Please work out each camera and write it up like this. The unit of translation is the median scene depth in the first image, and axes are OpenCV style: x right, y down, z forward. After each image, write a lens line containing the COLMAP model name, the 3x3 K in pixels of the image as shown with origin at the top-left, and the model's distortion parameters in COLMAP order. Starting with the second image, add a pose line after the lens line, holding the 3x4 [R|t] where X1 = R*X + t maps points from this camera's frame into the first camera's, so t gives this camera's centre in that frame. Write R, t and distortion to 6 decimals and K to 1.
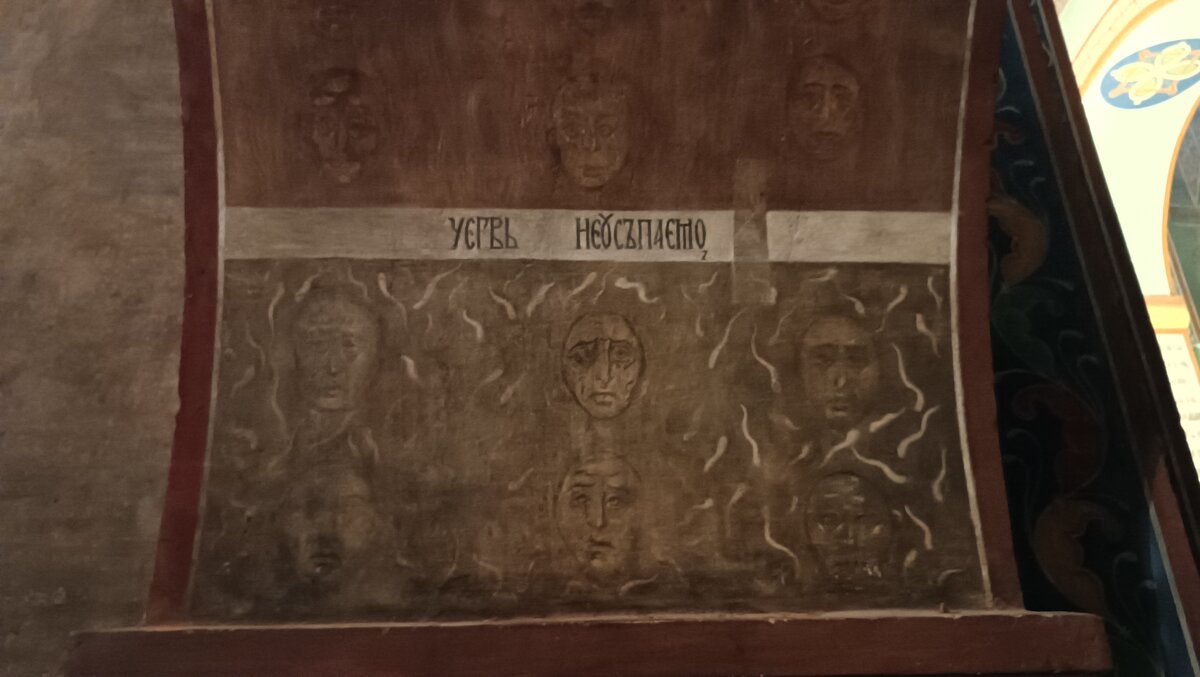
lens RADIAL K [[852.0, 0, 611.9], [0, 852.0, 336.4], [0, 0, 1]] dist [0.015703, -0.025328]
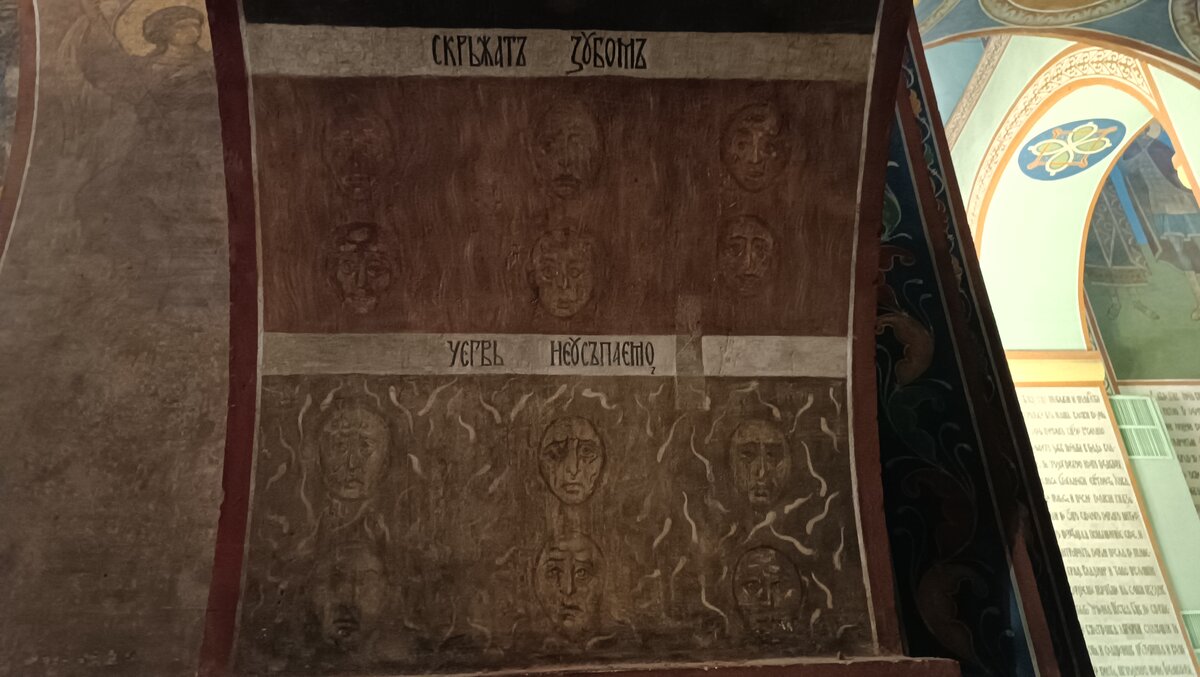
lens RADIAL K [[852.0, 0, 614.8], [0, 852.0, 333.7], [0, 0, 1]] dist [0.015703, -0.025328]
pose [[0.998412, 0.002983, 0.056260, -0.018955], [-0.000202, 0.998780, -0.049384, -0.089542], [-0.056339, 0.049294, 0.997194, -0.250946]]
